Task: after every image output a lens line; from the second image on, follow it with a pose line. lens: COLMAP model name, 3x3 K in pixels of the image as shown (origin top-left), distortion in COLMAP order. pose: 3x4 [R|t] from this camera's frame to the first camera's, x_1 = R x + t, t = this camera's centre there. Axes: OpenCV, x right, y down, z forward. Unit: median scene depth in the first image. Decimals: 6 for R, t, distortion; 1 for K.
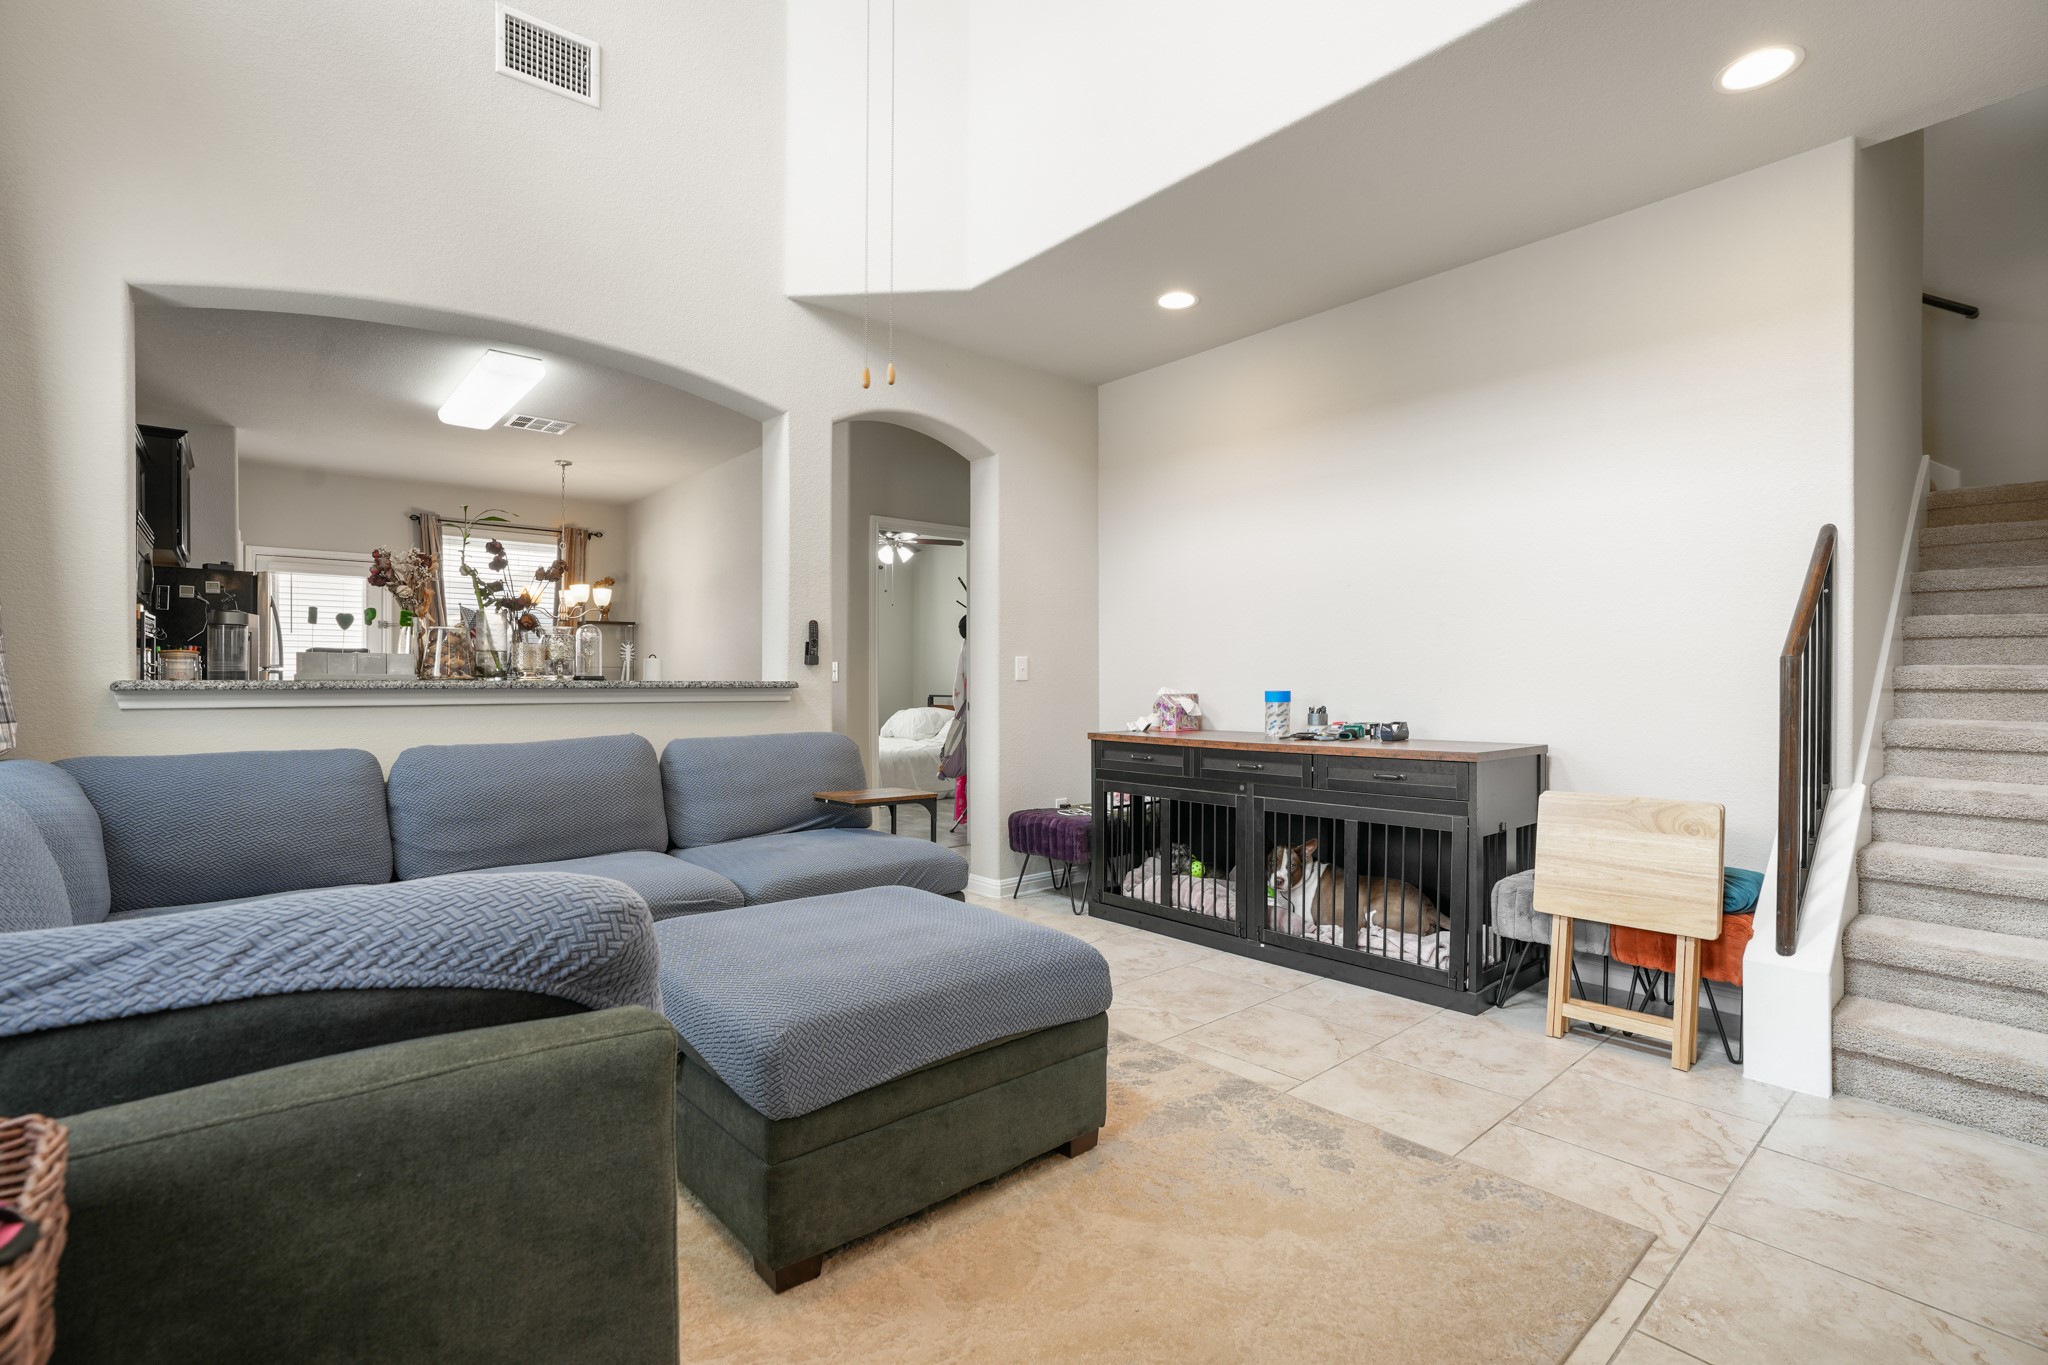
lens RADIAL K [[932.3, 0, 1014.7], [0, 932.3, 677.6], [0, 0, 1]] dist [-0.003571, -0.000404]
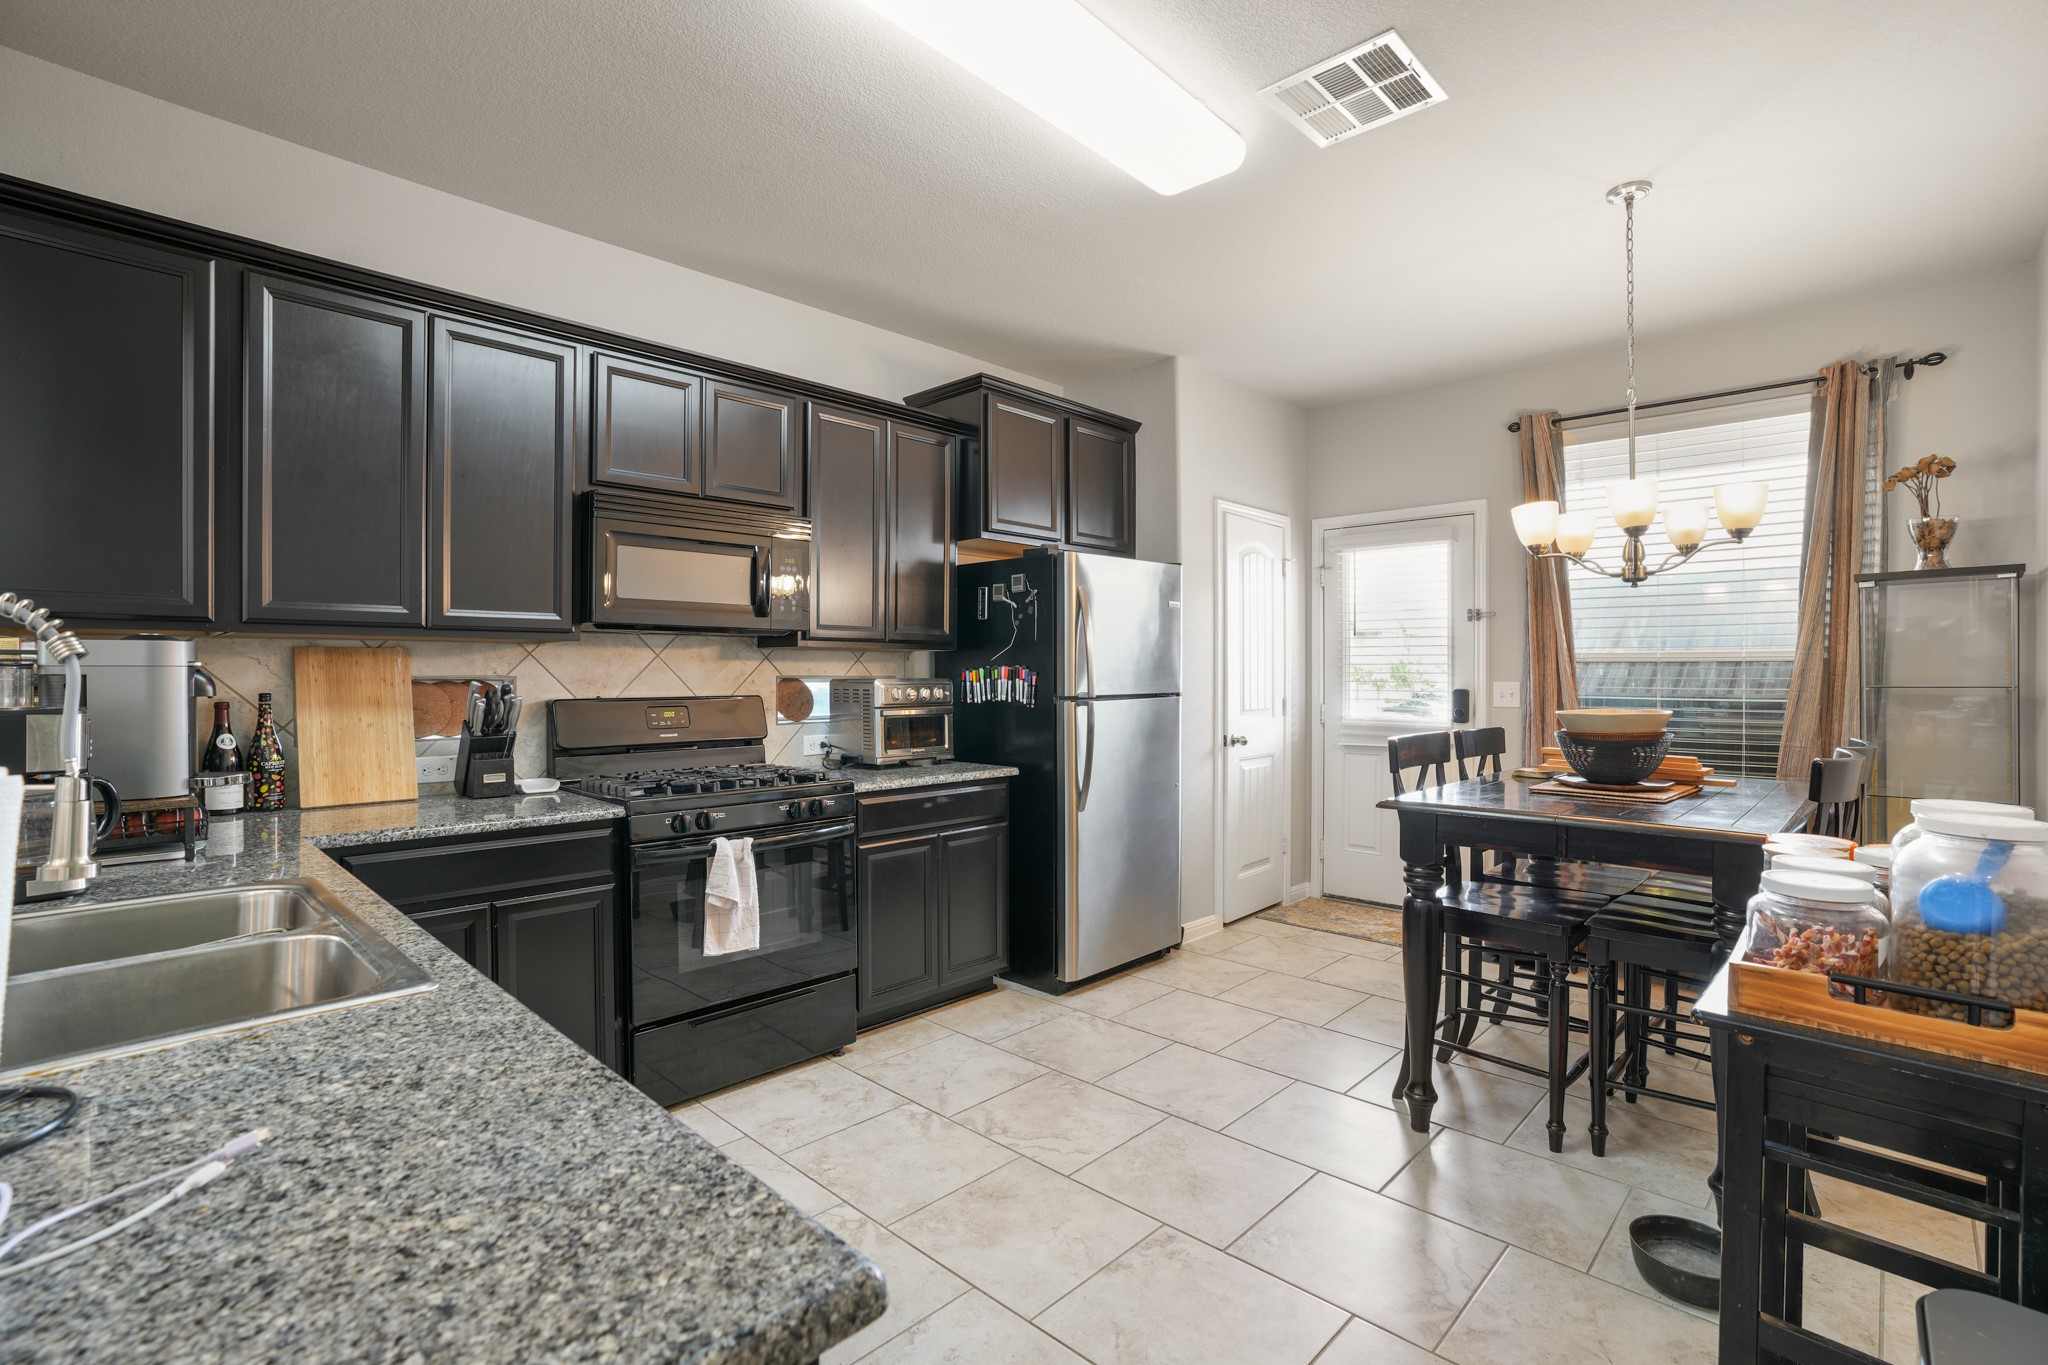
lens RADIAL K [[931.9, 0, 1024.0], [0, 931.9, 682.5], [0, 0, 1]] dist [-0.069815, 0.031134]
pose [[0.101887, 0.010736, -0.994738, -0.256395], [0.003465, 0.999932, 0.011147, -0.047575], [0.994790, -0.004582, 0.101843, 1.487279]]
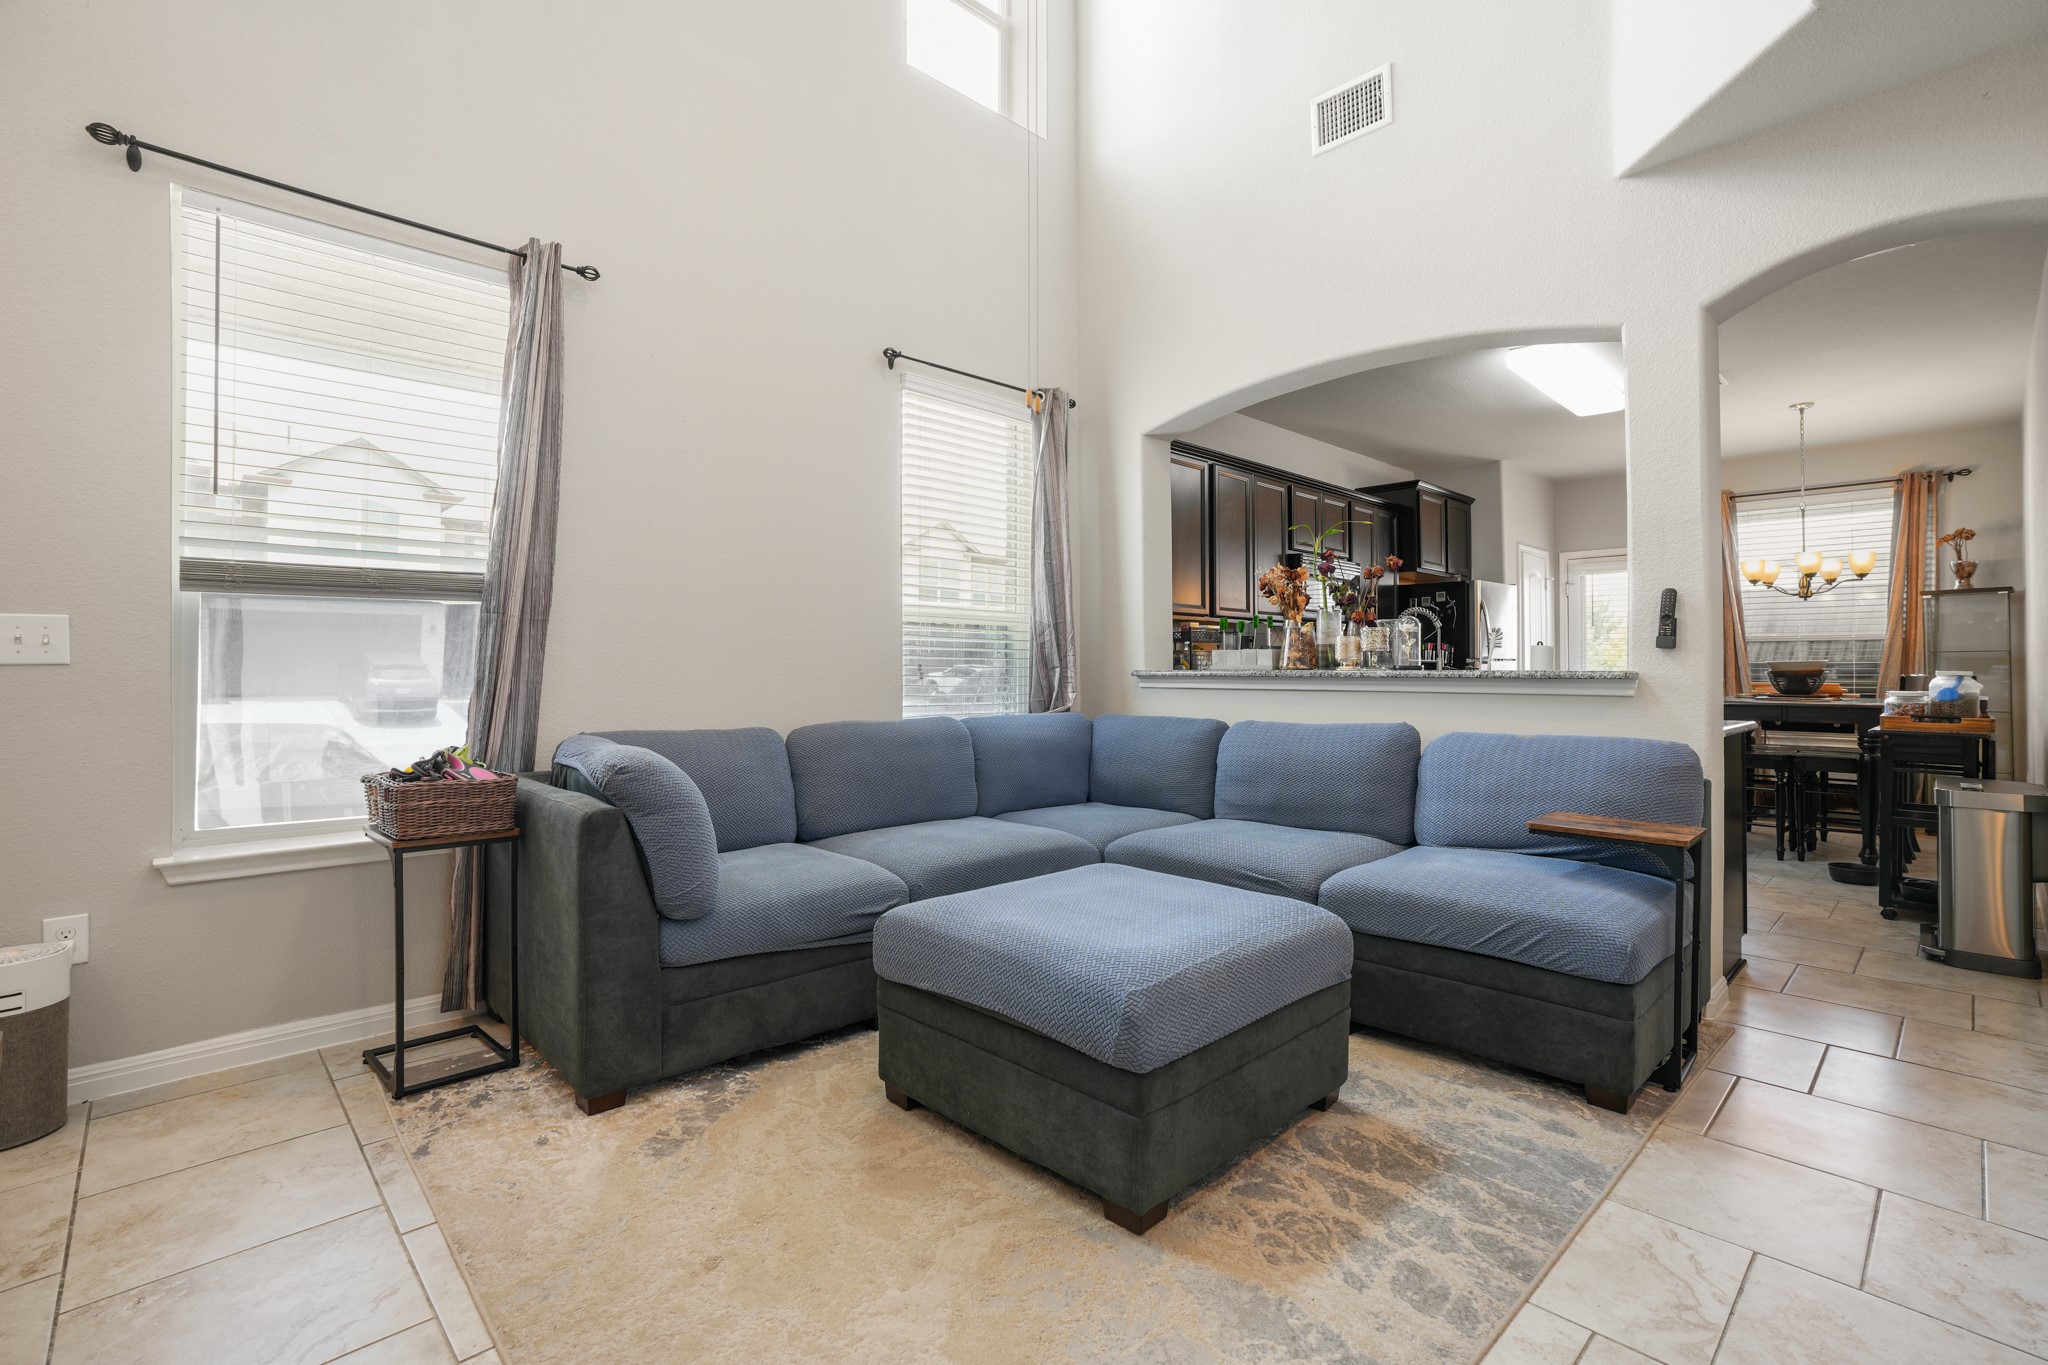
lens RADIAL K [[937.8, 0, 1030.2], [0, 937.8, 661.7], [0, 0, 1]] dist [-0.050202, 0.026255]
pose [[0.071824, -0.008421, -0.997382, 0.584834], [0.002621, 0.999963, -0.008254, 0.001818], [0.997414, -0.002021, 0.071844, 0.551705]]
